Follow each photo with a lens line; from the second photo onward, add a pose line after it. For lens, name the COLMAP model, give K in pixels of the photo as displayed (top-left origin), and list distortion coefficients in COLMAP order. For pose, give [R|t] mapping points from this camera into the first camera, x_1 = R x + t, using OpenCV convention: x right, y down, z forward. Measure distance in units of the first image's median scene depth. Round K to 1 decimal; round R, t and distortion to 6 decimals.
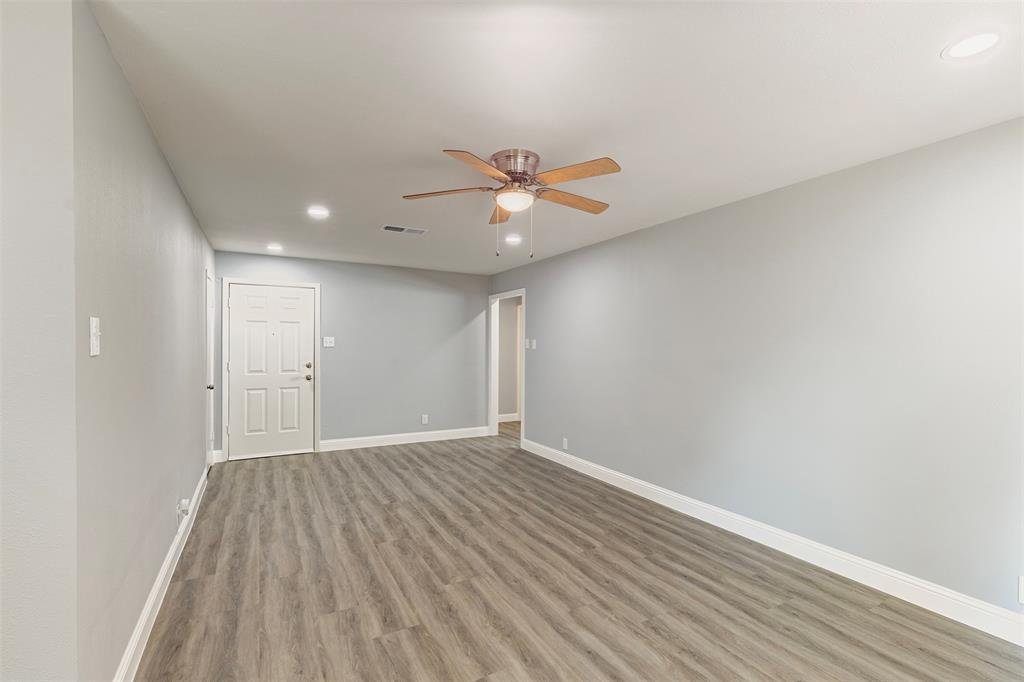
lens RADIAL K [[458.9, 0, 522.2], [0, 458.9, 346.4], [0, 0, 1]] dist [0.004037, -0.001274]
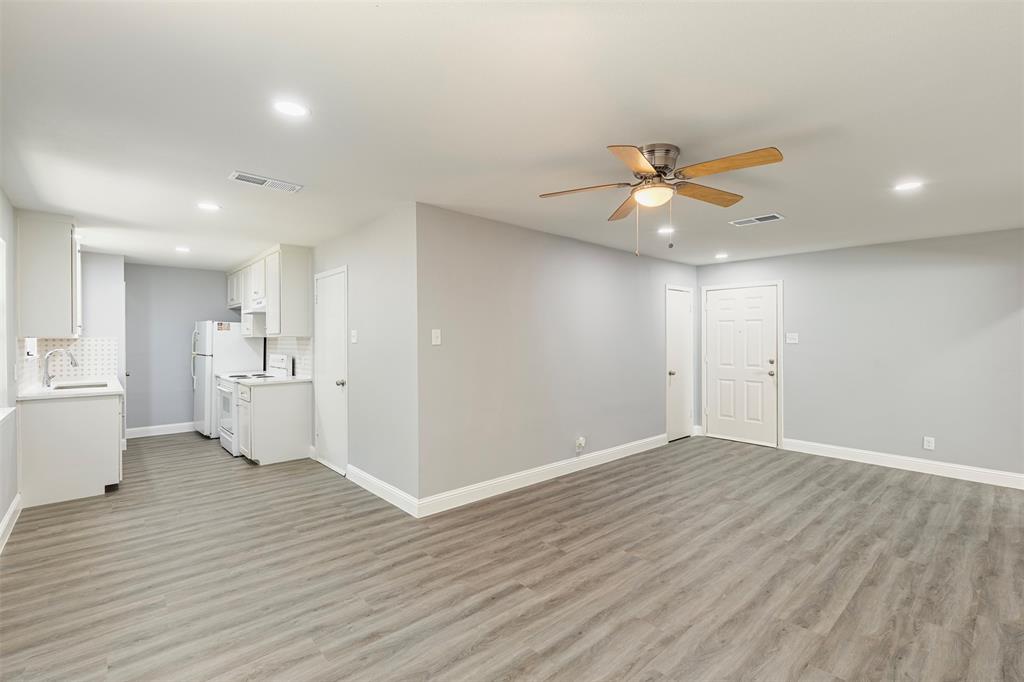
lens RADIAL K [[458.9, 0, 516.1], [0, 458.9, 339.3], [0, 0, 1]] dist [0.004037, -0.001274]
pose [[0.219934, -0.005303, -0.975500, 0.616527], [-0.004872, 0.999967, -0.006535, 0.002955], [0.975503, 0.006189, 0.219900, 0.338555]]
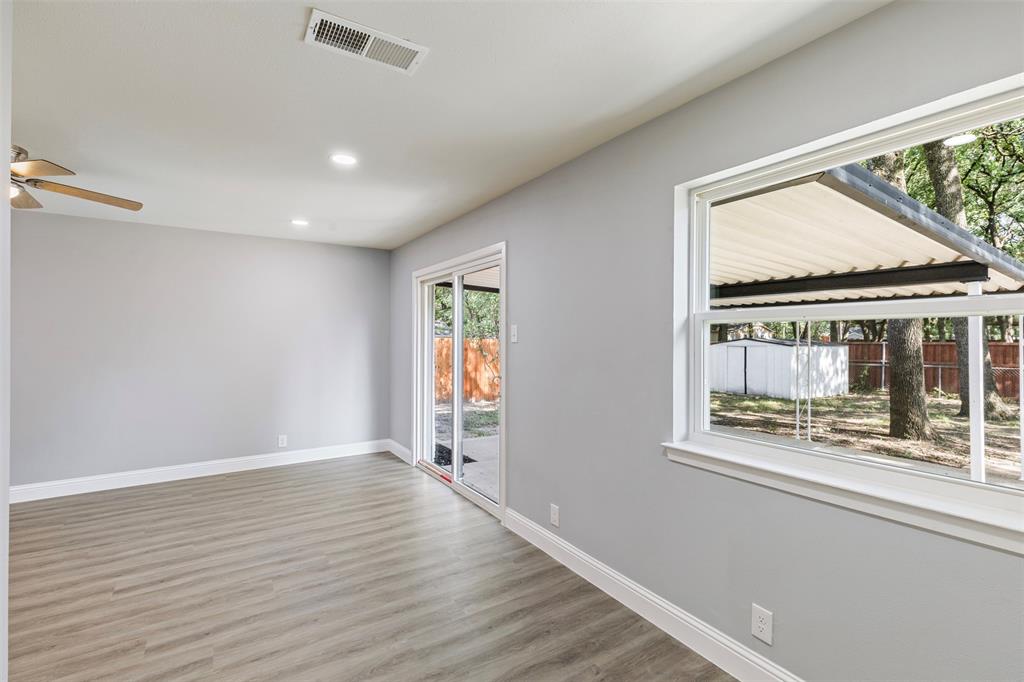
lens RADIAL K [[458.9, 0, 517.9], [0, 458.9, 339.2], [0, 0, 1]] dist [0.004037, -0.001274]
pose [[-0.066509, -0.008904, 0.997746, -0.732800], [0.004328, 0.999948, 0.009212, -0.002562], [-0.997776, 0.004931, -0.066467, -0.032556]]
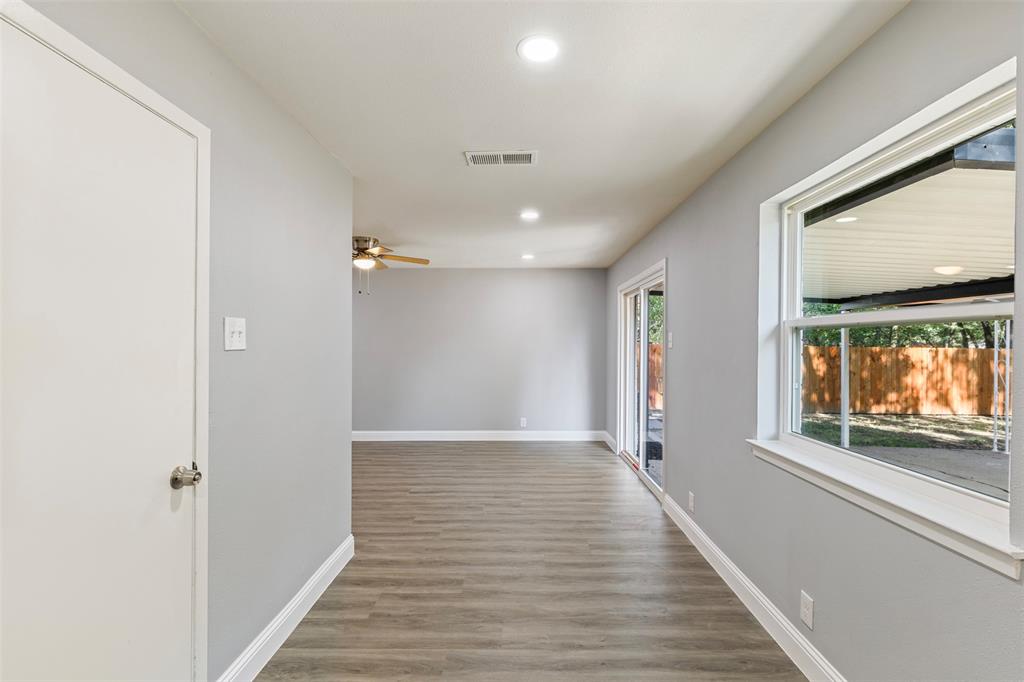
lens RADIAL K [[458.9, 0, 518.8], [0, 458.9, 348.5], [0, 0, 1]] dist [0.004037, -0.001274]
pose [[0.498750, -0.014856, 0.866619, -0.876003], [0.006434, 0.999889, 0.013438, -0.002695], [-0.866722, -0.001127, 0.498790, -0.289547]]
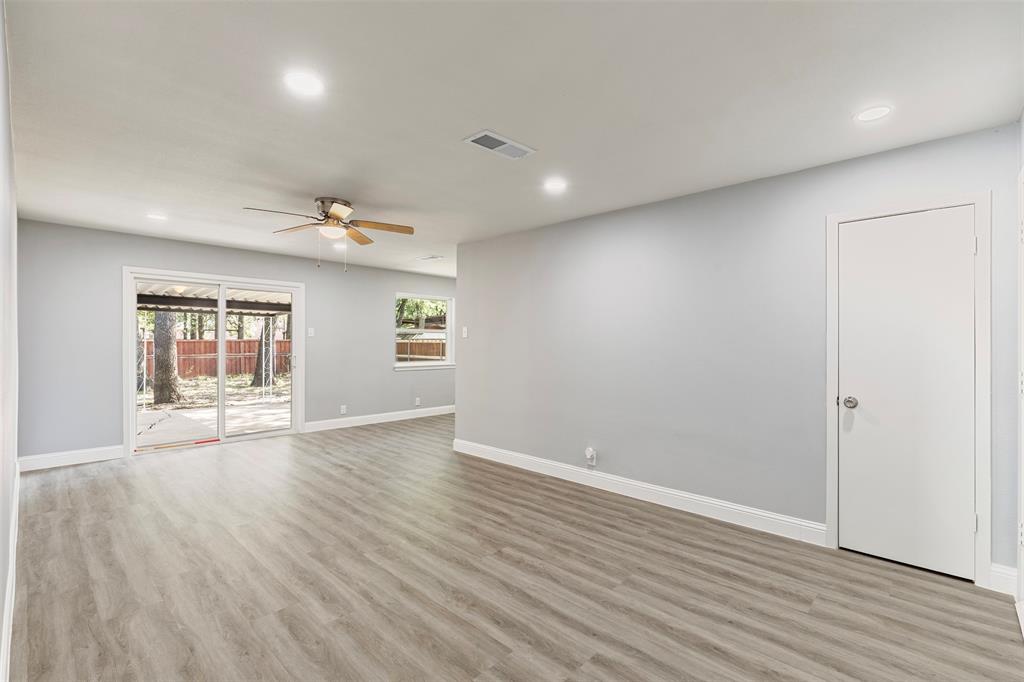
lens RADIAL K [[458.9, 0, 520.7], [0, 458.9, 343.5], [0, 0, 1]] dist [0.004037, -0.001274]
pose [[-0.954622, -0.008557, -0.297697, -0.107795], [-0.011412, 0.999904, 0.007854, 0.014057], [0.297601, 0.010895, -0.954628, 1.777118]]
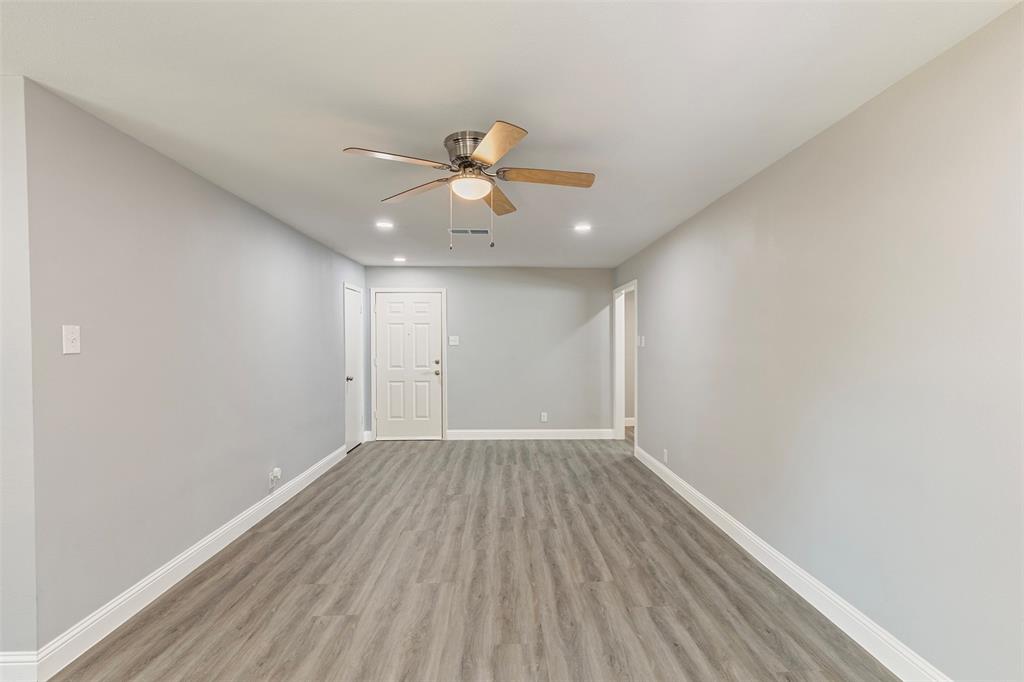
lens RADIAL K [[458.9, 0, 522.2], [0, 458.9, 343.1], [0, 0, 1]] dist [0.004037, -0.001274]
pose [[0.891446, -0.007113, -0.453071, 0.343367], [0.006072, 0.999975, -0.003753, 0.002202], [0.453086, 0.000594, 0.891467, 0.149586]]
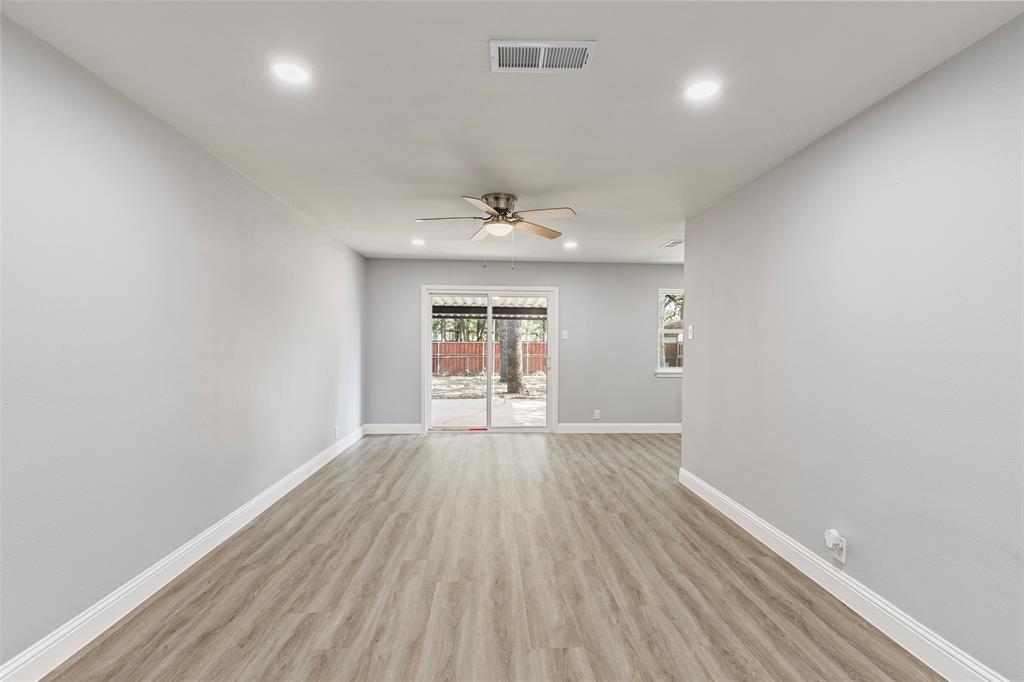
lens RADIAL K [[458.9, 0, 520.1], [0, 458.9, 340.5], [0, 0, 1]] dist [0.004037, -0.001274]
pose [[-0.898485, -0.009402, 0.438903, -0.476664], [-0.008864, 0.999955, 0.003274, 0.013380], [-0.438914, -0.000949, -0.898529, 1.539095]]
